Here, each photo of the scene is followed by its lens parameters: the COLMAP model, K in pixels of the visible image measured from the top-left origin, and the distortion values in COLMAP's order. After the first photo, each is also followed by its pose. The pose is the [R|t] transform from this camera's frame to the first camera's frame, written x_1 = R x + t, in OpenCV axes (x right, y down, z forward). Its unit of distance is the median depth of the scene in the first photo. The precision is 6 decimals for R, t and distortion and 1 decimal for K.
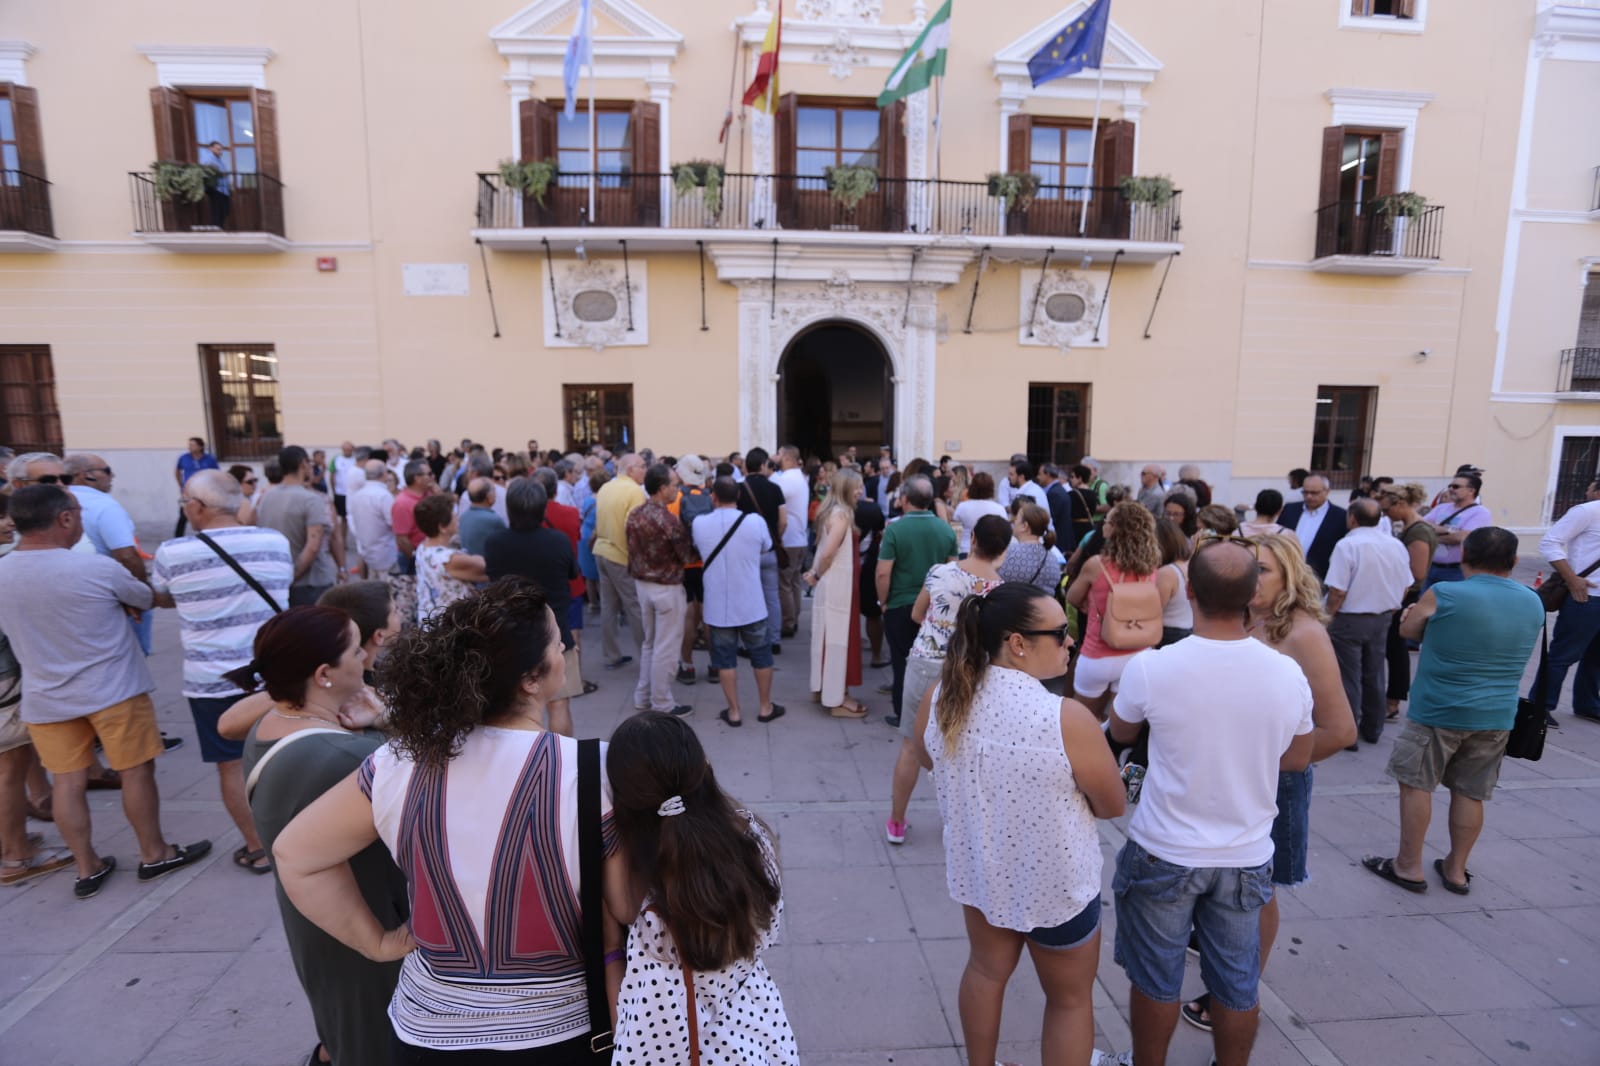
lens RADIAL K [[731.4, 0, 797.9], [0, 731.4, 555.3], [0, 0, 1]] dist [-0.060576, 0.014042]
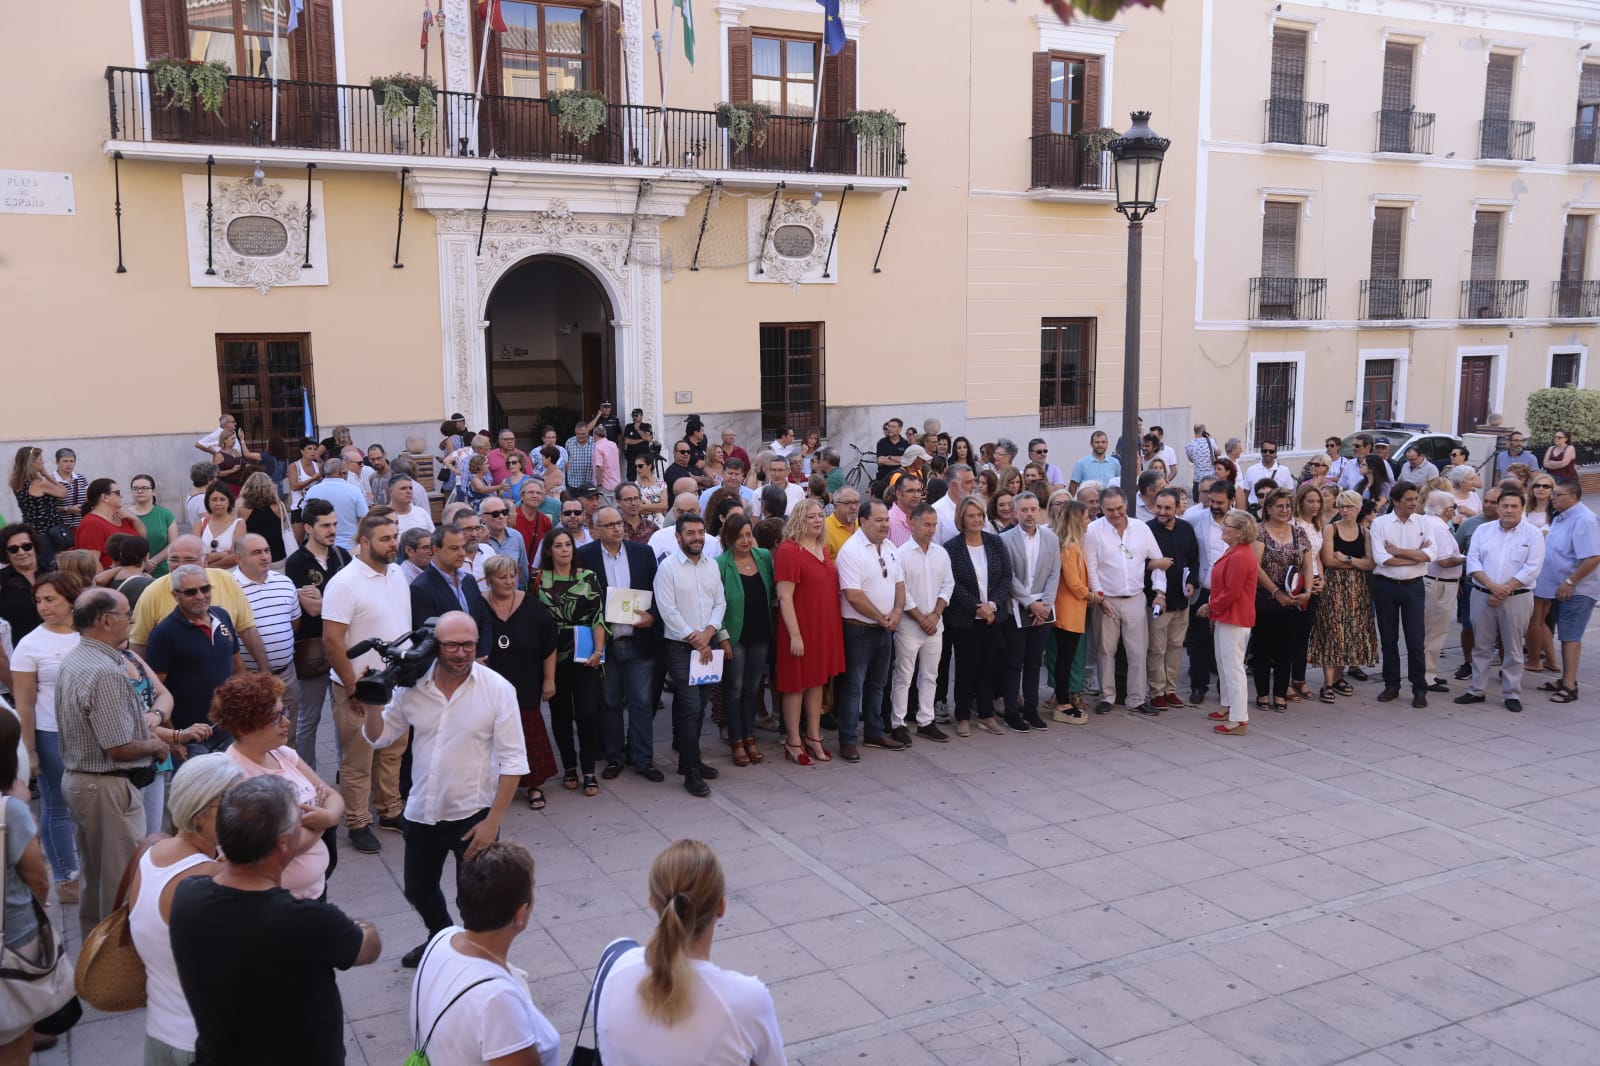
lens RADIAL K [[1361.5, 0, 801.0], [0, 1361.5, 533.1], [0, 0, 1]] dist [-0.033878, 0.099508]
pose [[0.907995, -0.069317, 0.413207, -0.366410], [0.067583, 0.997536, 0.018831, -0.008161], [-0.413494, 0.010827, 0.910443, -0.578829]]
